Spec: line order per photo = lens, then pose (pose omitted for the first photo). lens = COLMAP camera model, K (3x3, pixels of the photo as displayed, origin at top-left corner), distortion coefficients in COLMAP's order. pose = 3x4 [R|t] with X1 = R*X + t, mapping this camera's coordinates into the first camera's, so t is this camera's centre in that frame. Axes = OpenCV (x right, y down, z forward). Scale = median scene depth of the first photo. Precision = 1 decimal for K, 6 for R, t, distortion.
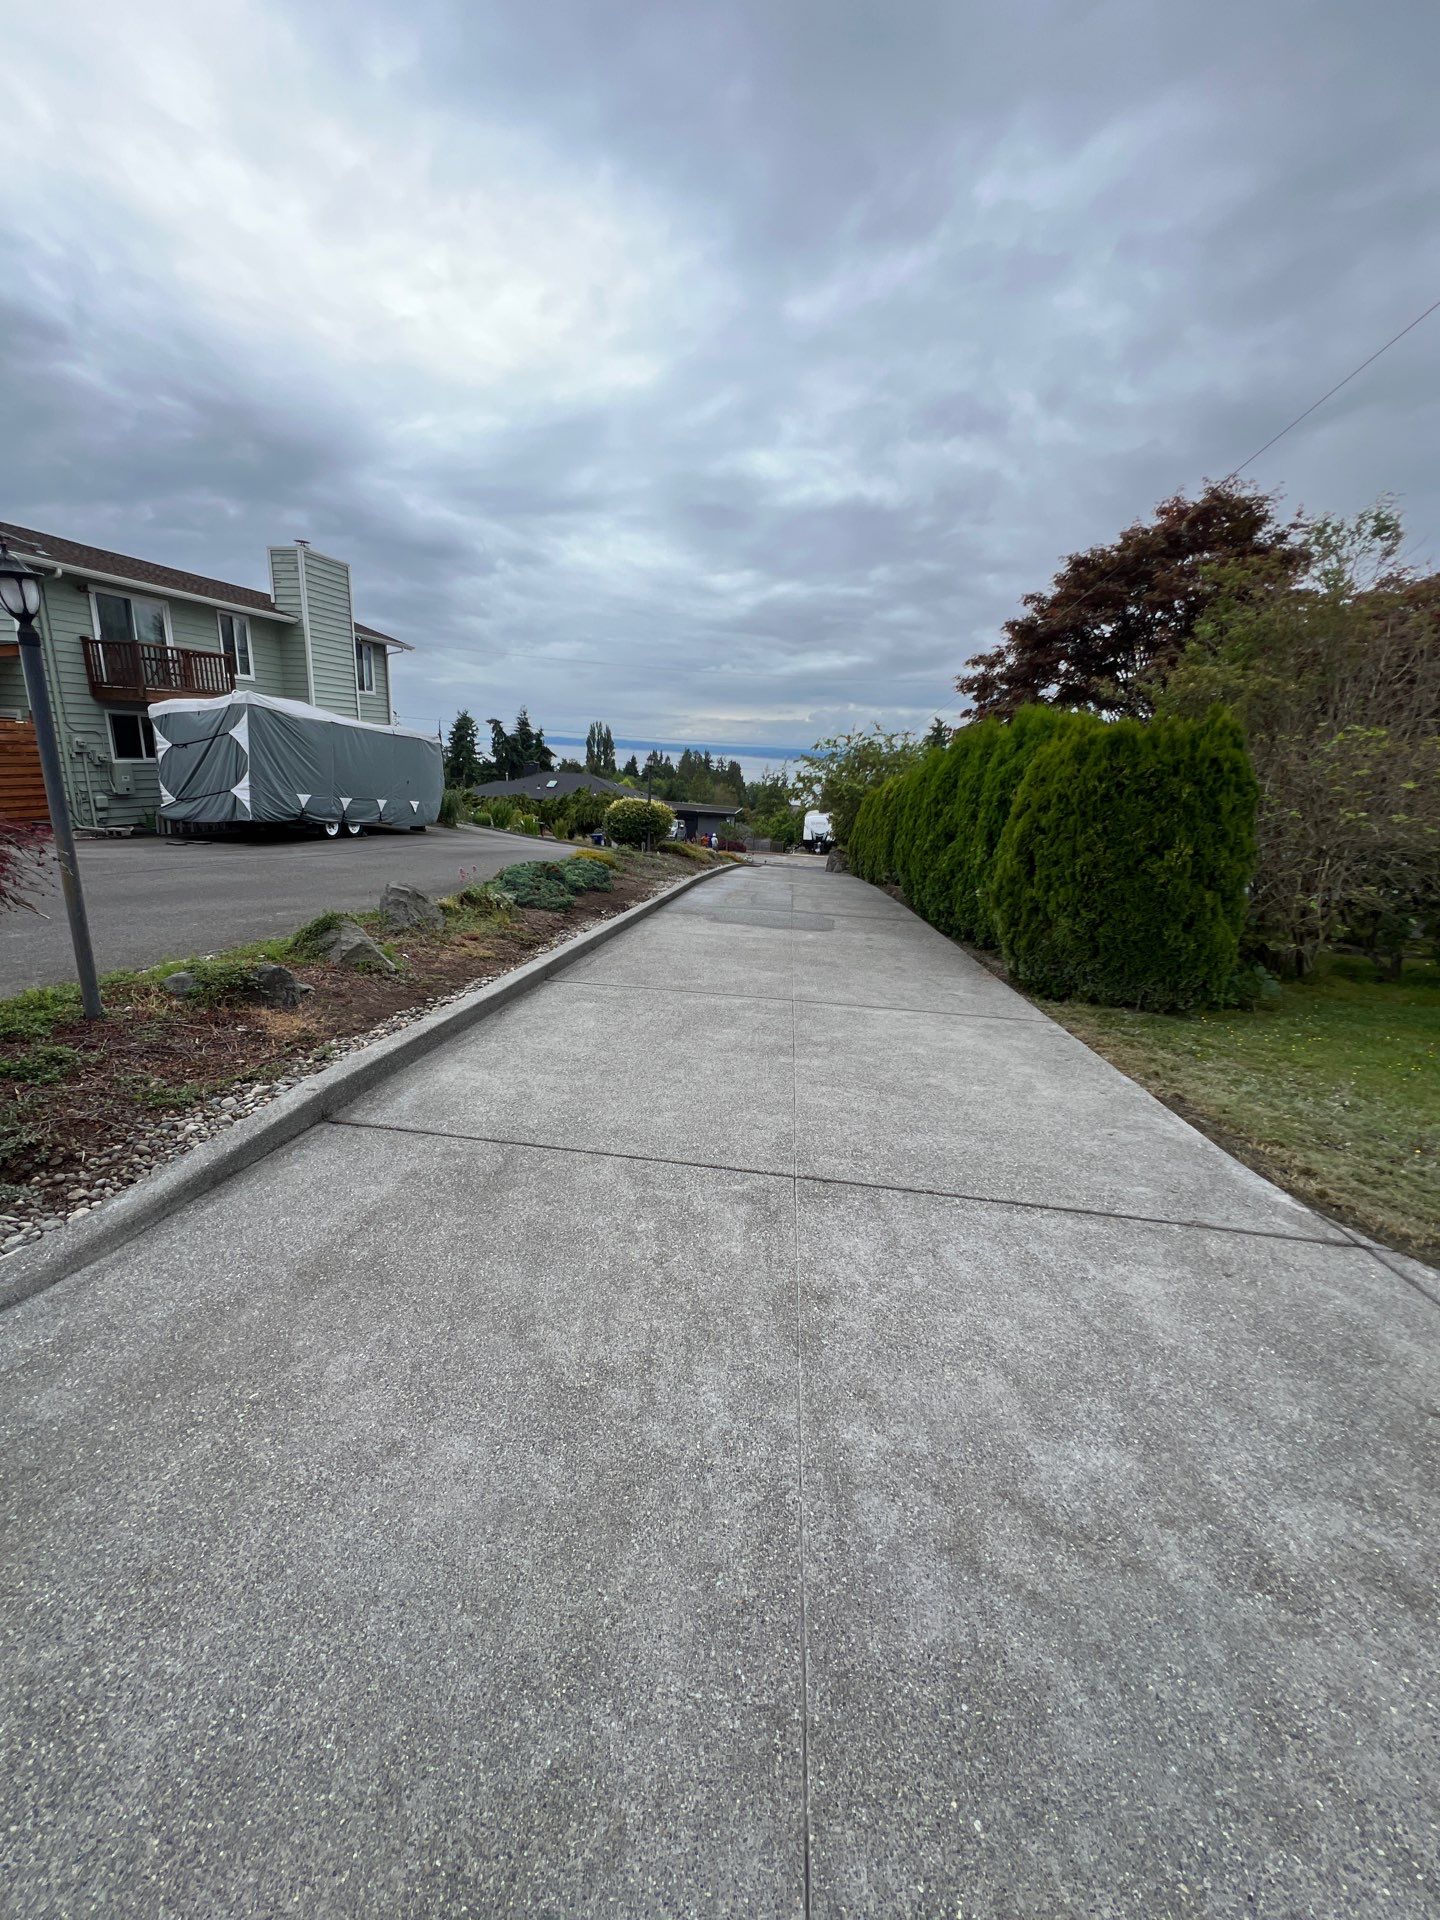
lens RADIAL K [[767.2, 0, 720.0], [0, 767.2, 960.0], [0, 0, 1]] dist [-0.000430, 0.000197]
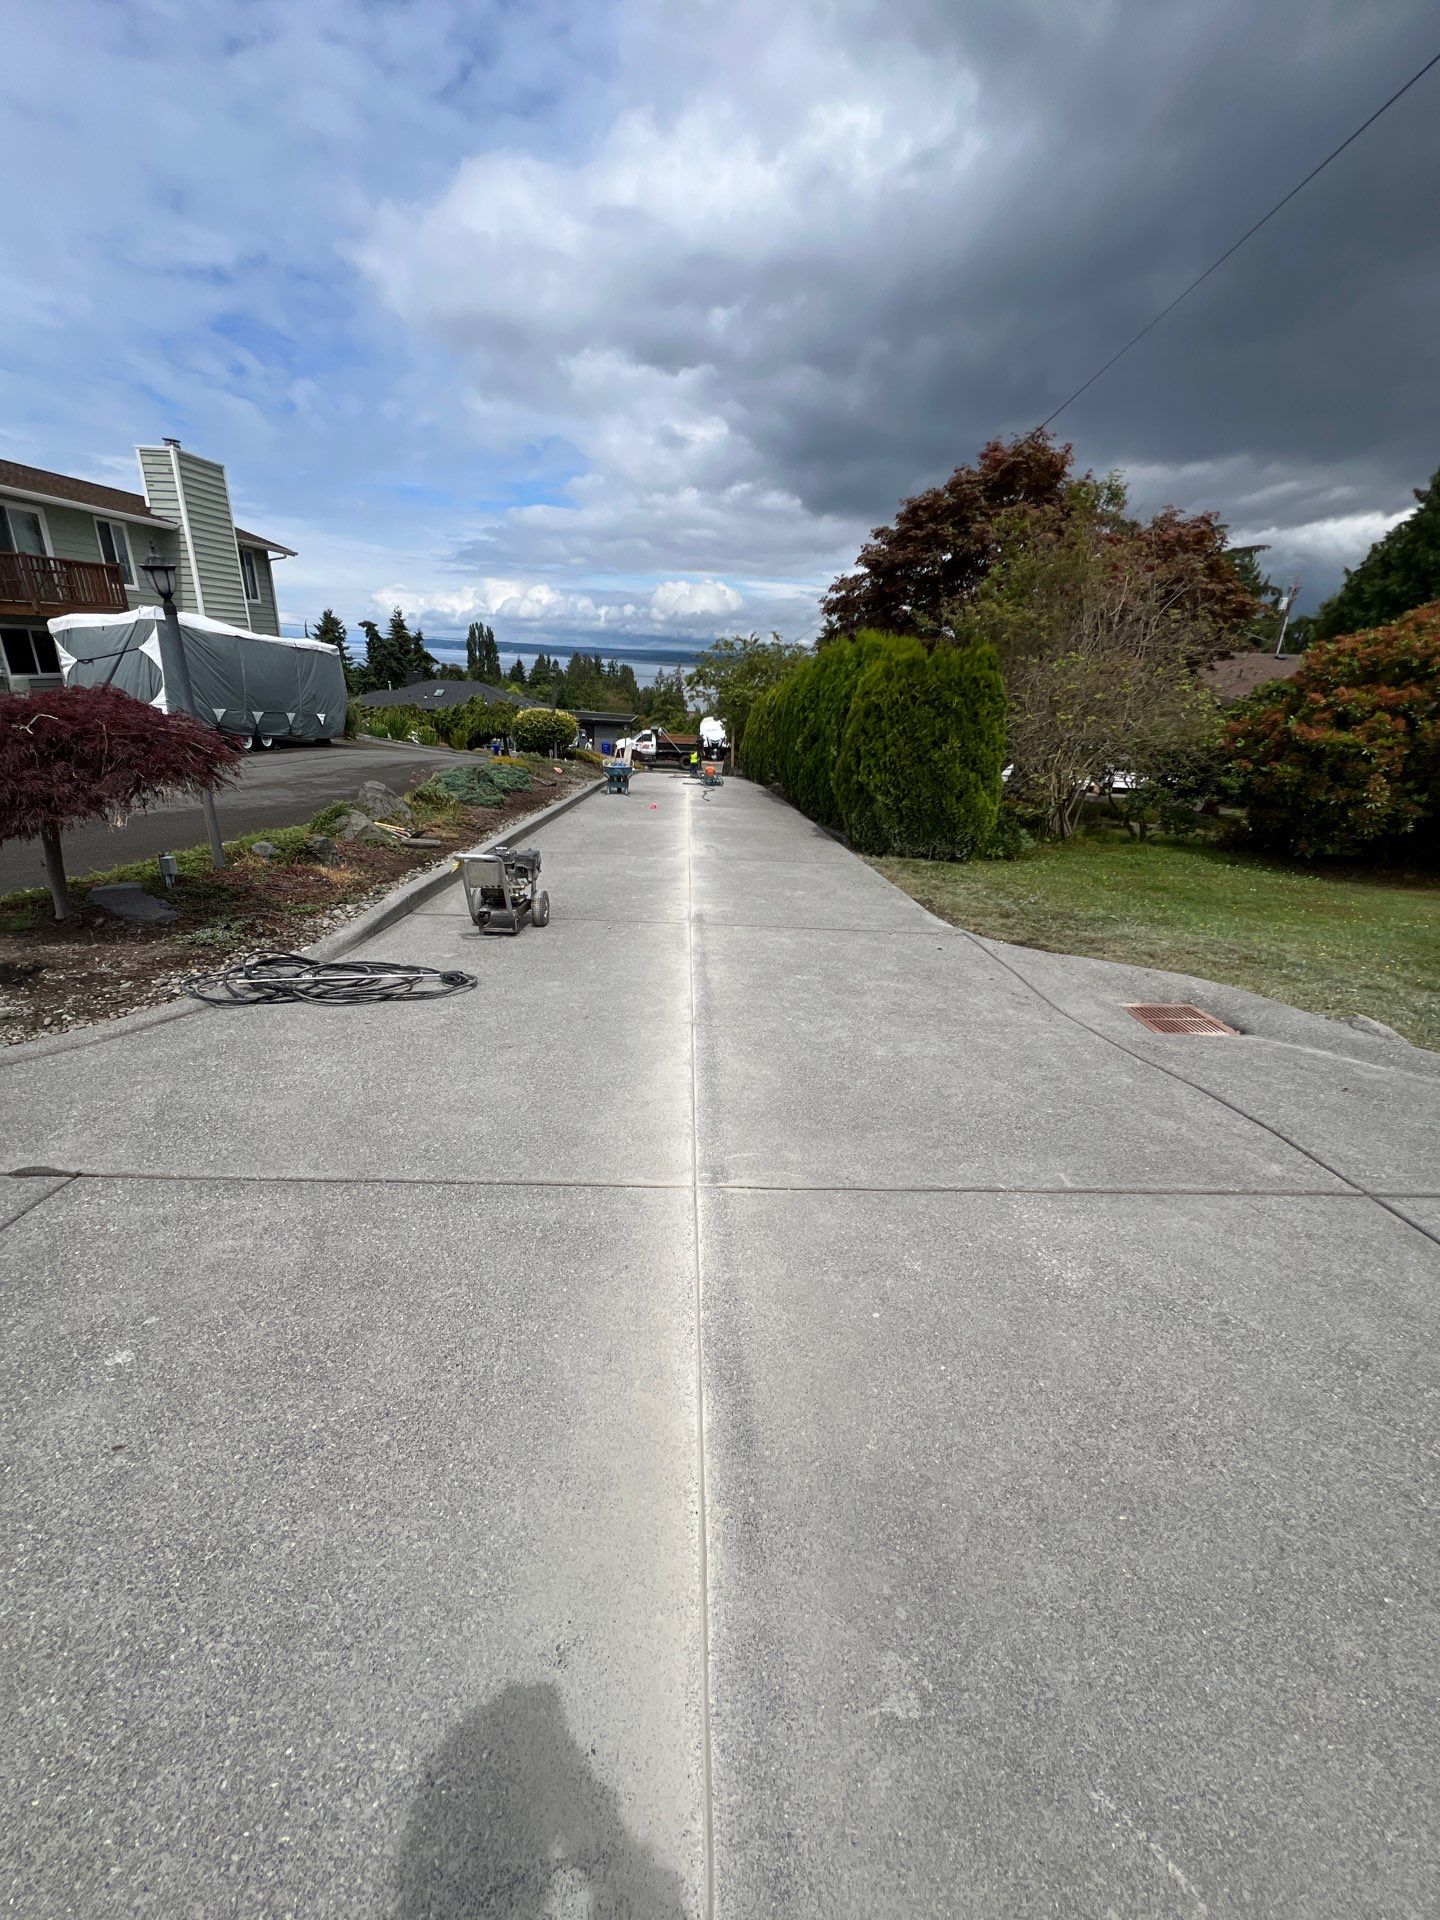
lens RADIAL K [[767.2, 0, 720.0], [0, 767.2, 960.0], [0, 0, 1]] dist [-0.000430, 0.000197]
pose [[0.991267, -0.052129, 0.121132, -0.016418], [0.038049, 0.992547, 0.115770, 0.044345], [-0.126264, -0.110150, 0.985862, -0.236956]]
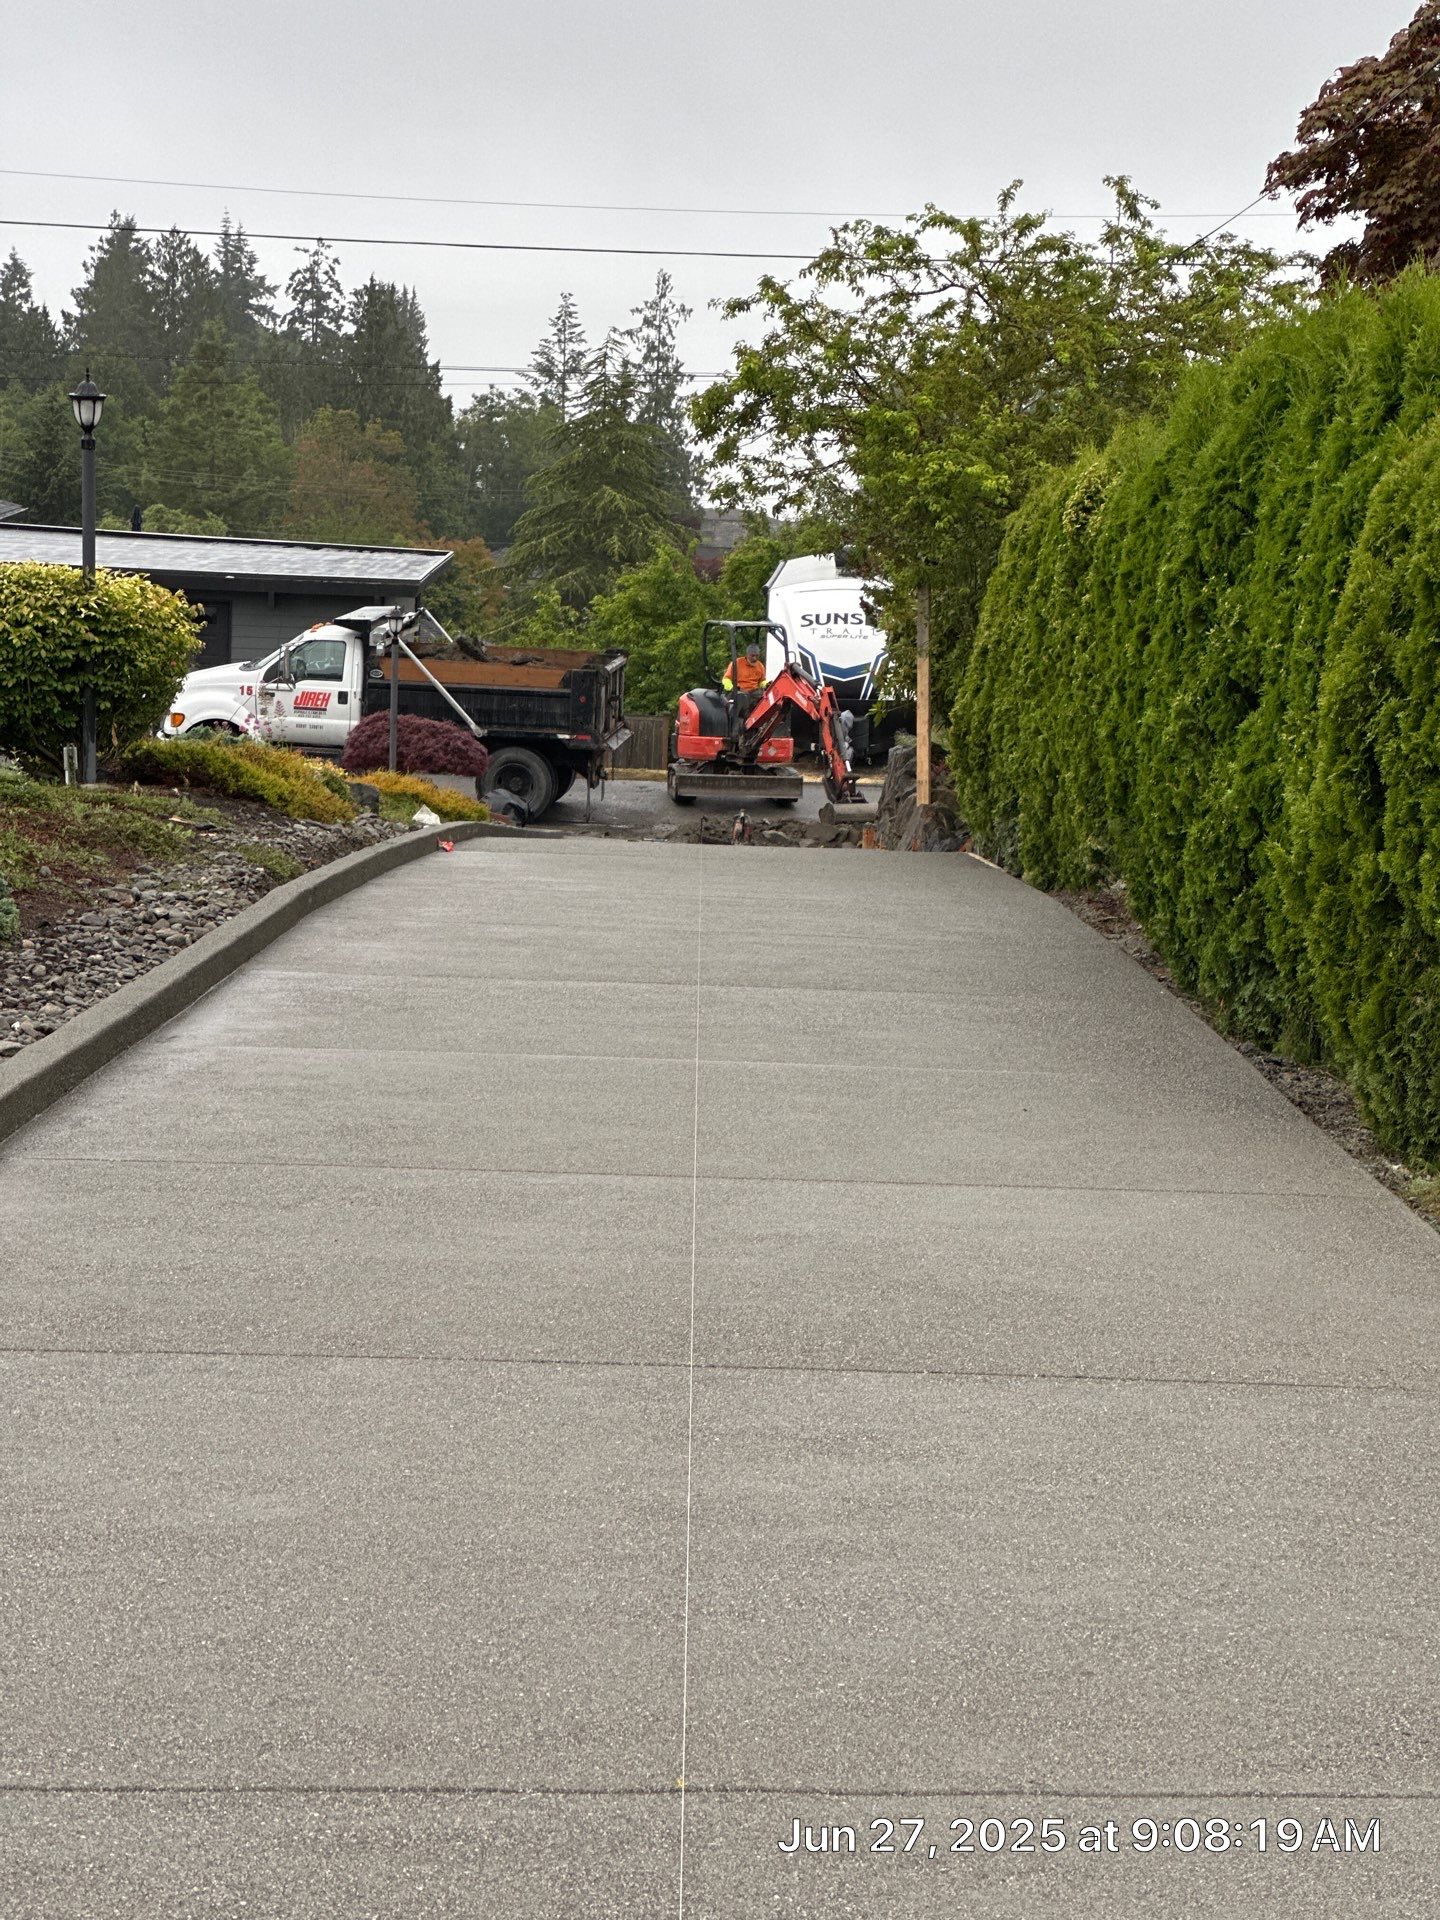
lens RADIAL K [[4239.2, 0, 720.0], [0, 4239.2, 960.0], [0, 0, 1]] dist [-0.005641, 6.116931]
pose [[0.995111, -0.037673, 0.091298, -0.043341], [0.046120, 0.994667, -0.092249, 0.078259], [-0.087335, 0.096008, 0.991542, -0.569755]]
